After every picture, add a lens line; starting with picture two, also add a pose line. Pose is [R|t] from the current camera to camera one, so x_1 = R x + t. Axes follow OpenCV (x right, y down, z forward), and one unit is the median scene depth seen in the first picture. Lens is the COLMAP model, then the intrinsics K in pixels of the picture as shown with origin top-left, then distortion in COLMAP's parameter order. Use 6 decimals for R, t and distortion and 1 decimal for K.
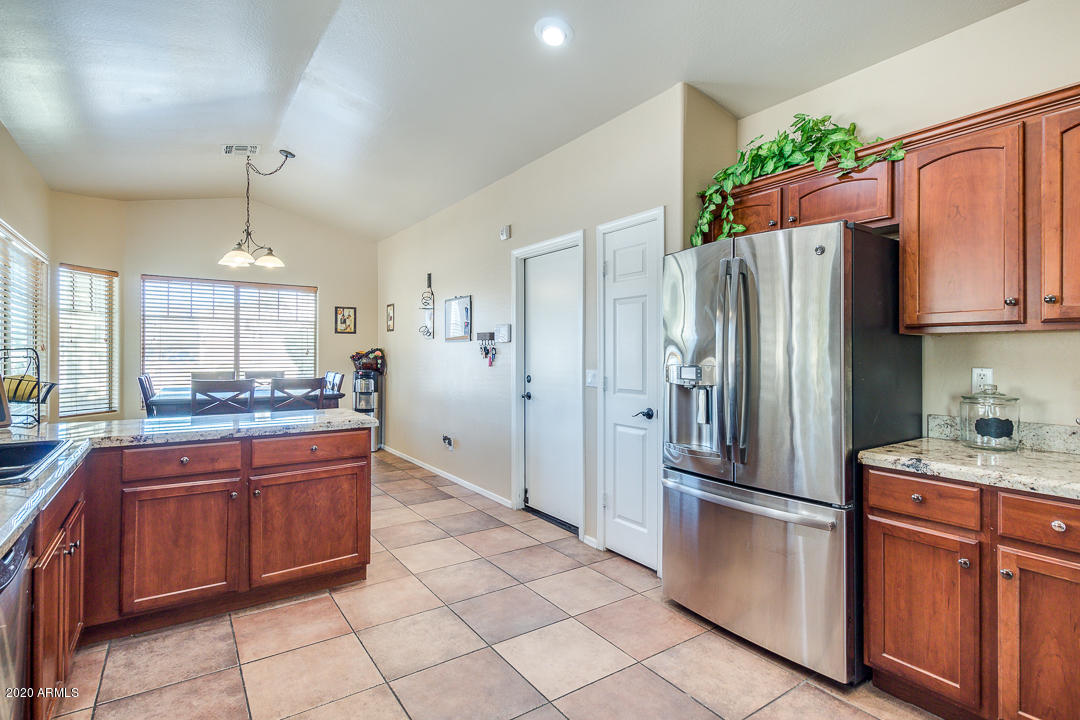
lens RADIAL K [[532.7, 0, 549.7], [0, 532.7, 348.8], [0, 0, 1]] dist [0.016147, -0.006044]
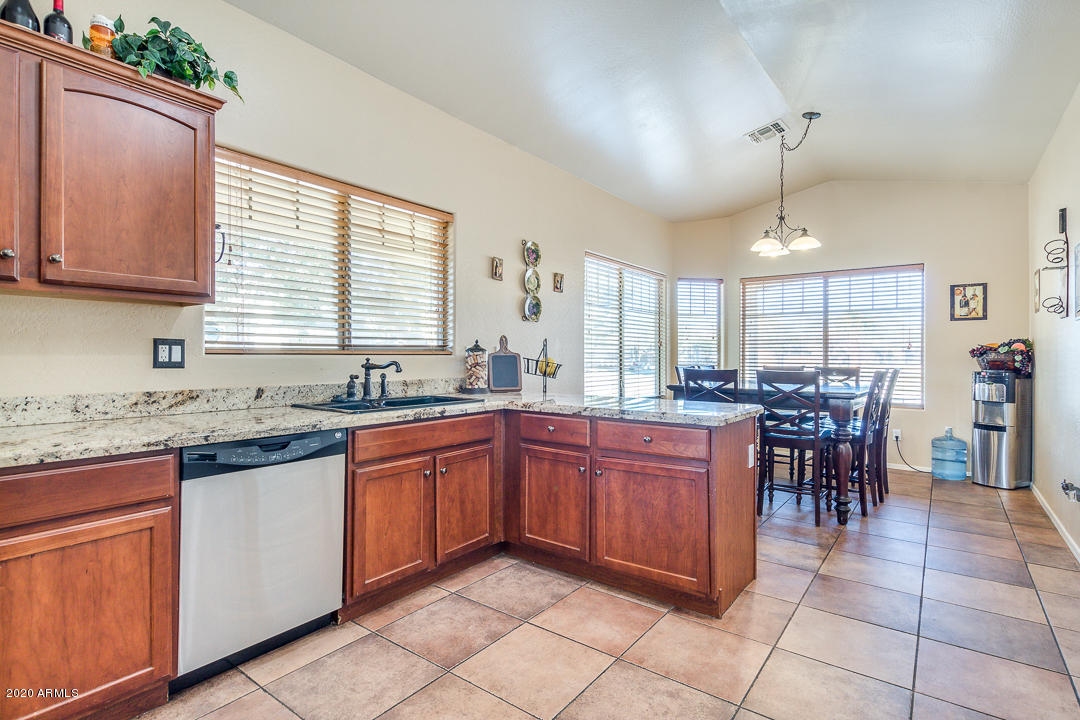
lens RADIAL K [[532.7, 0, 538.0], [0, 532.7, 352.5], [0, 0, 1]] dist [0.016147, -0.006044]
pose [[0.307409, -0.007647, -0.951547, 0.219393], [0.006171, 0.999963, -0.006042, 0.026412], [0.951557, -0.004014, 0.307445, 0.333735]]
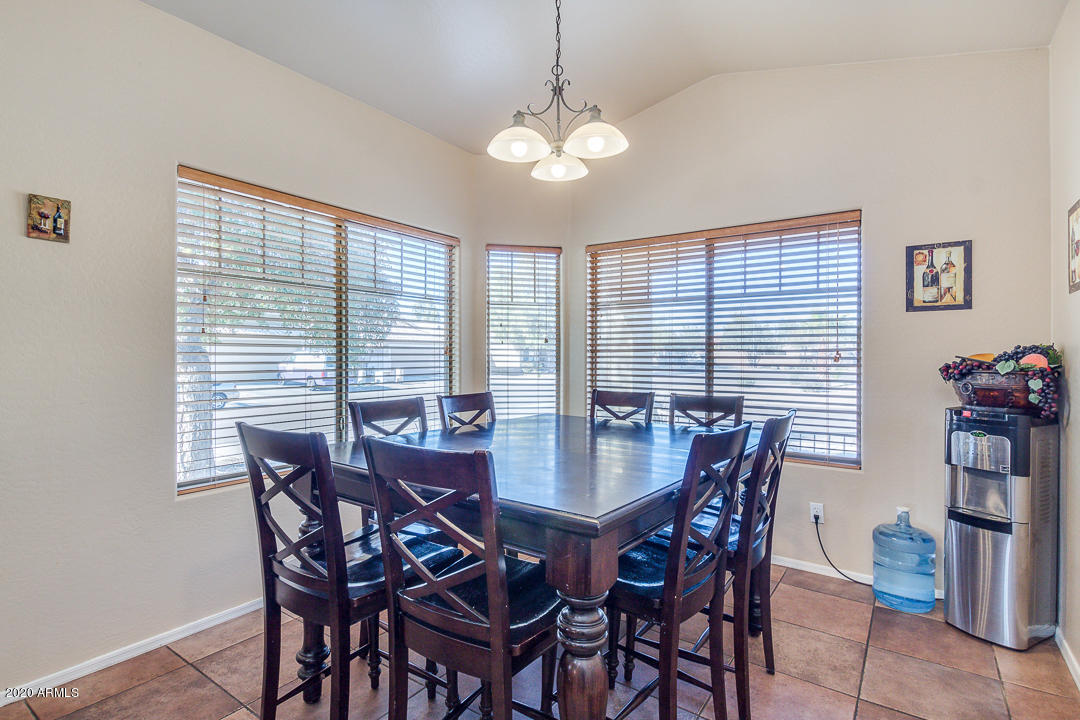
lens RADIAL K [[532.7, 0, 546.8], [0, 532.7, 354.8], [0, 0, 1]] dist [0.016147, -0.006044]
pose [[0.350826, -0.002763, -0.936437, -0.174414], [0.007054, 0.999975, -0.000308, 0.004617], [0.936414, -0.006497, 0.350837, 0.931308]]
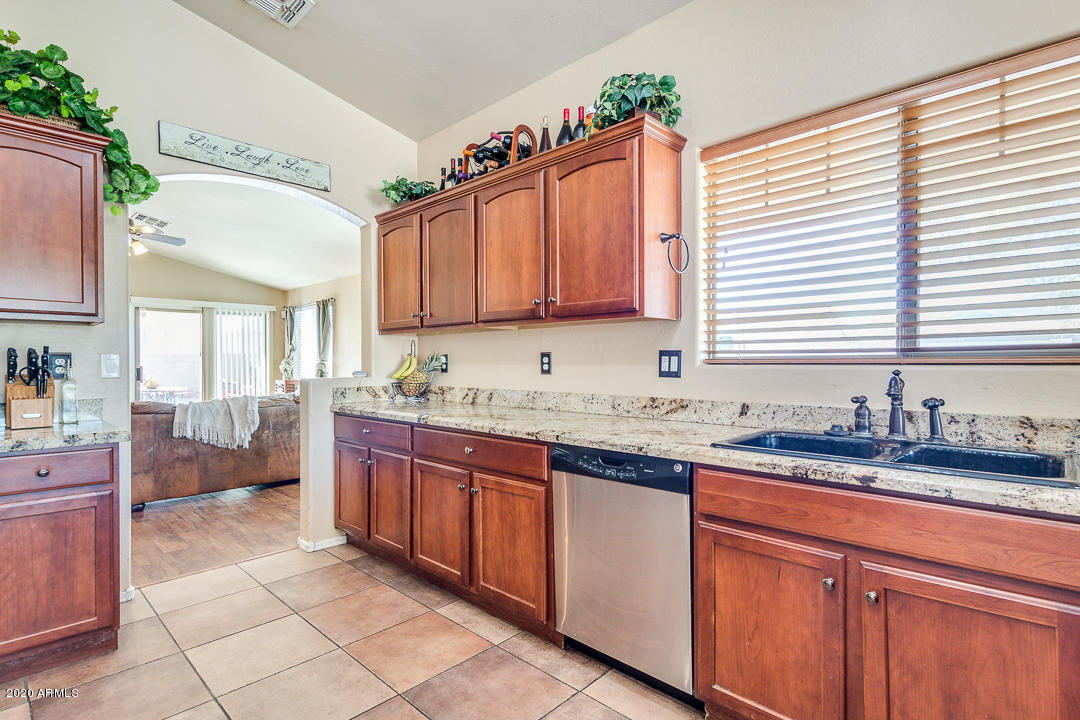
lens RADIAL K [[532.7, 0, 536.9], [0, 532.7, 366.0], [0, 0, 1]] dist [0.016147, -0.006044]
pose [[-0.982002, 0.001078, -0.188866, -0.139311], [0.001553, 0.999996, -0.002367, 0.025577], [0.188863, -0.002617, -0.982000, 0.674412]]
